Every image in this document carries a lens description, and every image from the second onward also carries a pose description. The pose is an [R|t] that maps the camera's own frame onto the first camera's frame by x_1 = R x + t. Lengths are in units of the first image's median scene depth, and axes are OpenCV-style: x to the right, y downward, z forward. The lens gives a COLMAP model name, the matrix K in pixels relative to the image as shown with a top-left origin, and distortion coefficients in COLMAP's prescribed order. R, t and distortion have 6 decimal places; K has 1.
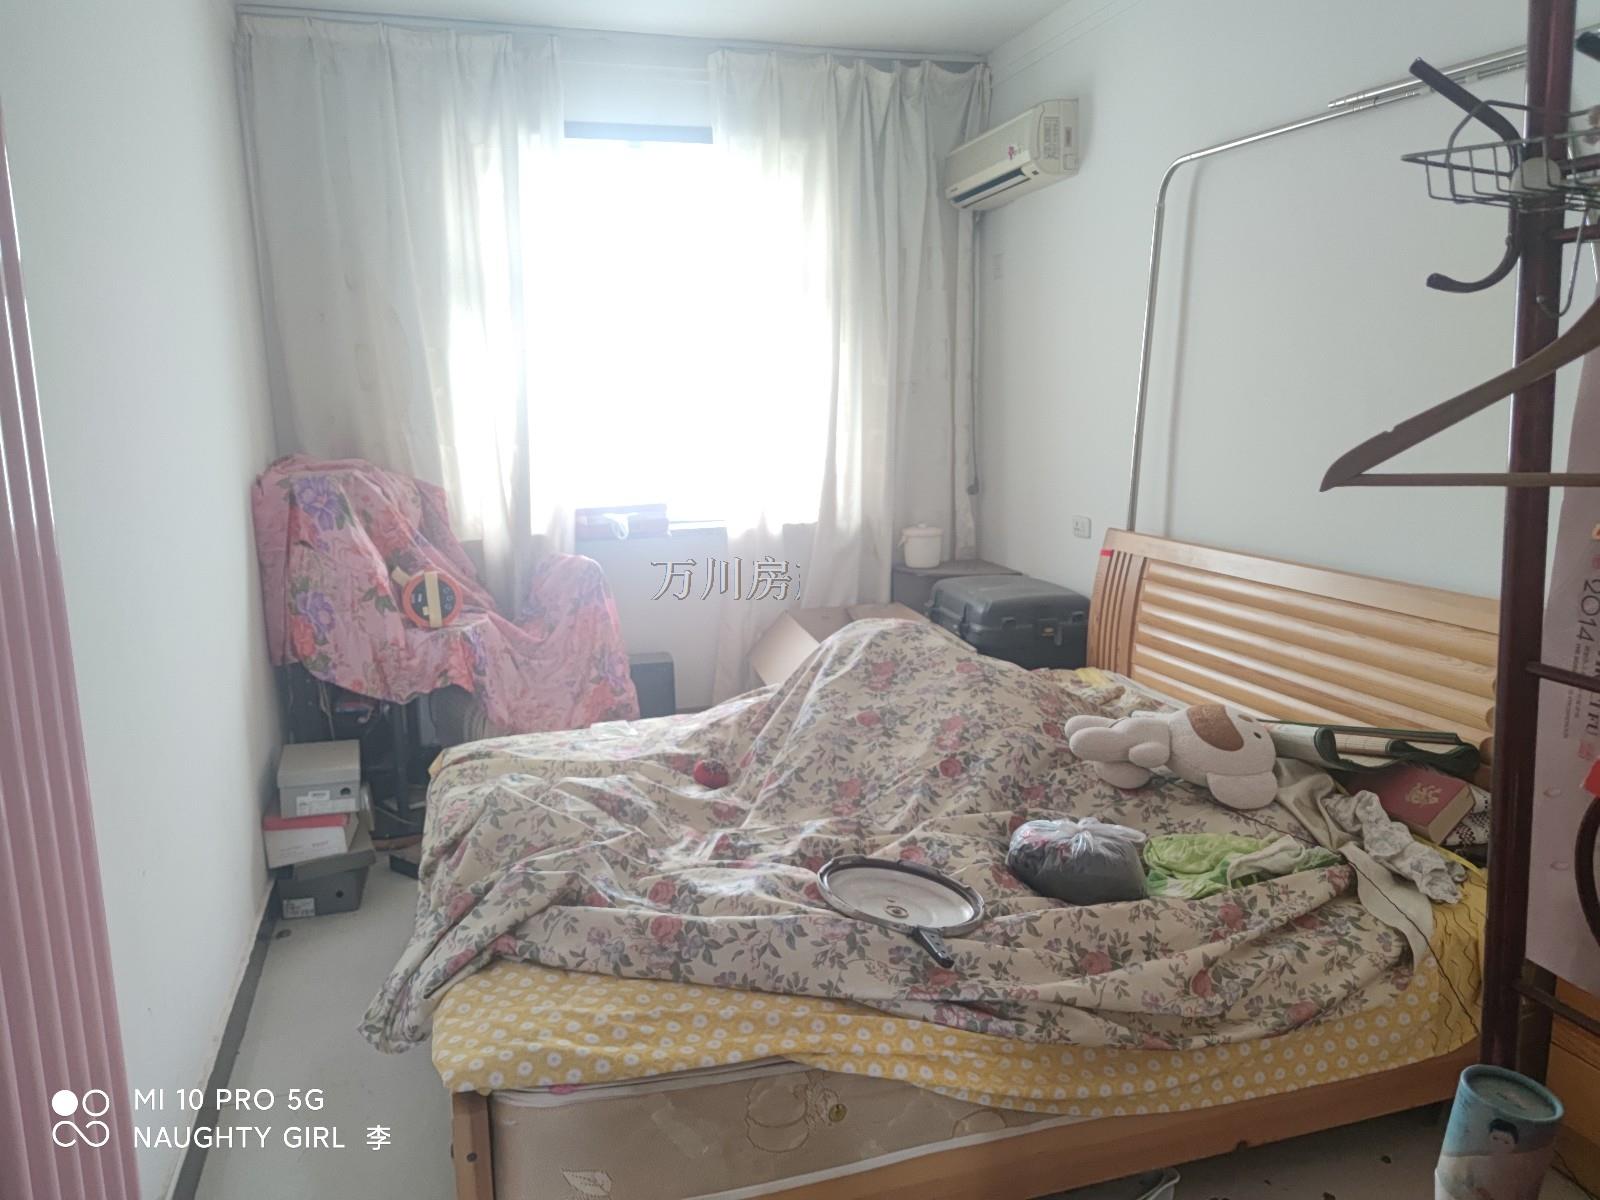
lens RADIAL K [[1156.1, 0, 792.2], [0, 1156.1, 604.3], [0, 0, 1]] dist [0.043637, -0.056110]
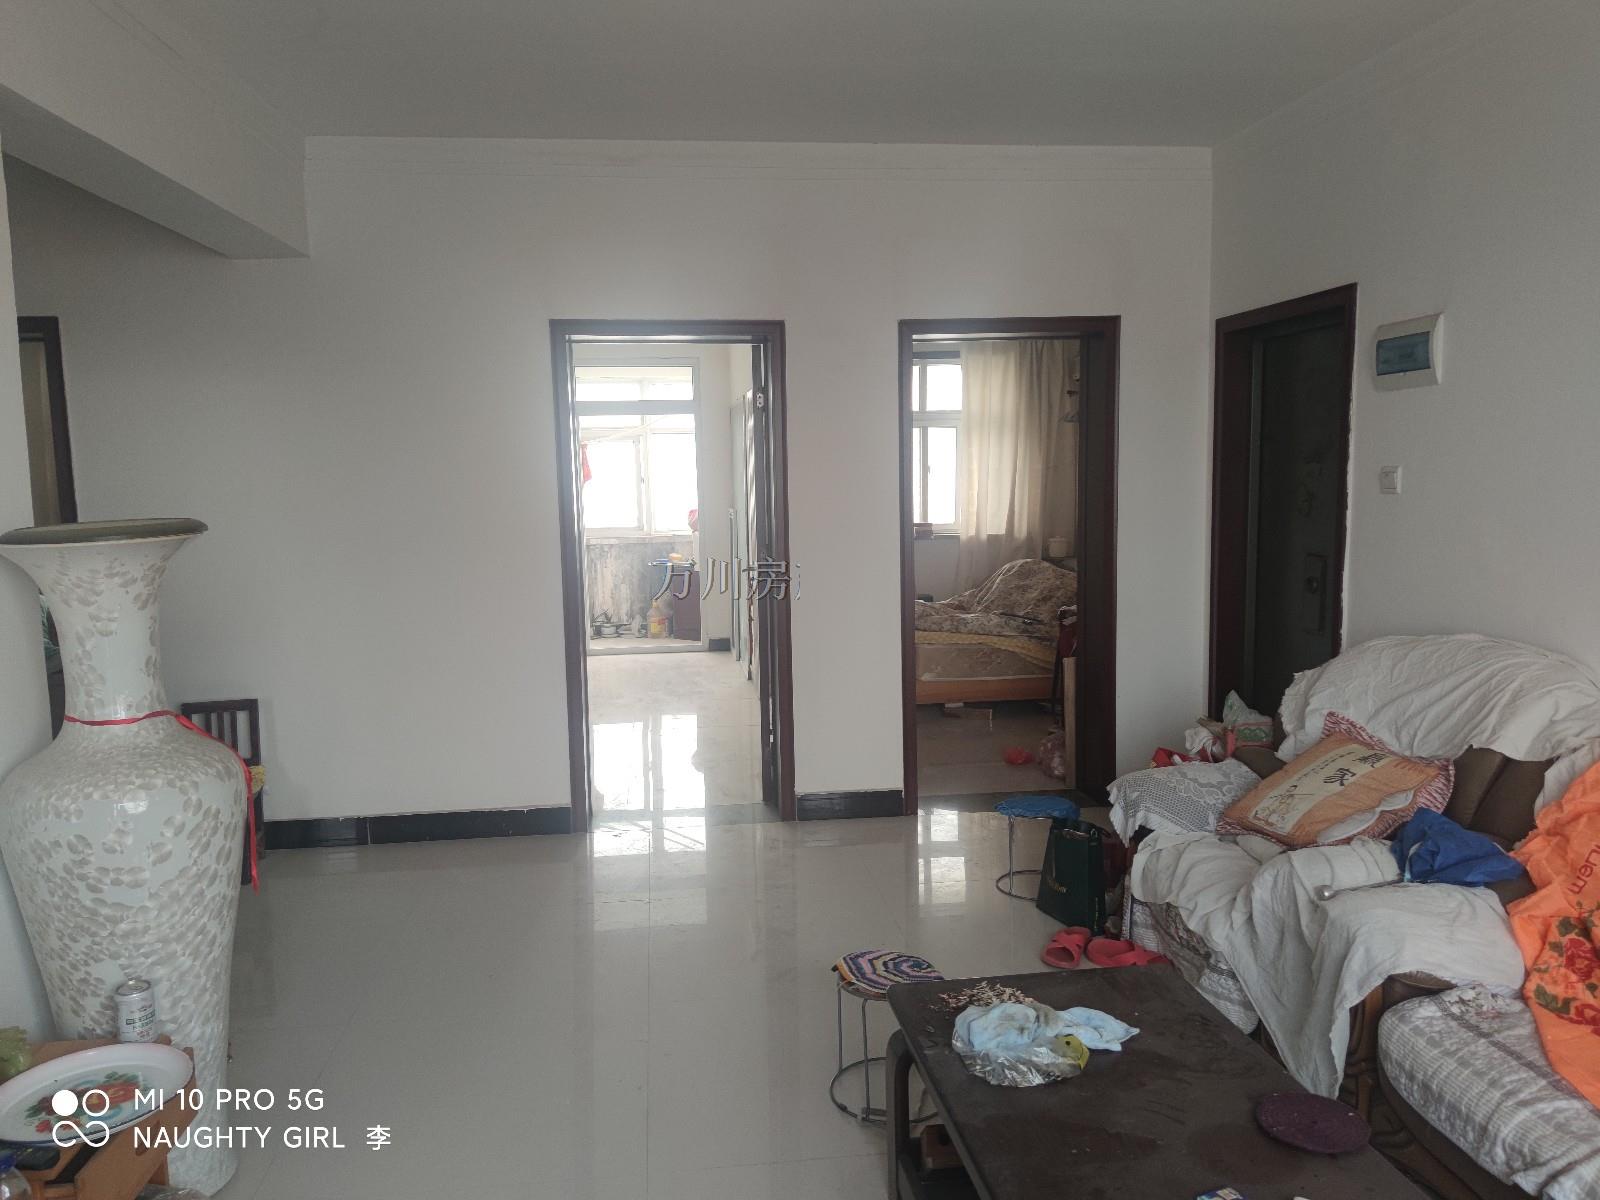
lens RADIAL K [[1156.1, 0, 792.2], [0, 1156.1, 604.3], [0, 0, 1]] dist [0.043637, -0.056110]
pose [[0.985148, 0.029449, -0.169166, 0.001704], [-0.040074, 0.997409, -0.059739, 0.200161], [0.166968, 0.065631, 0.983775, -1.122890]]
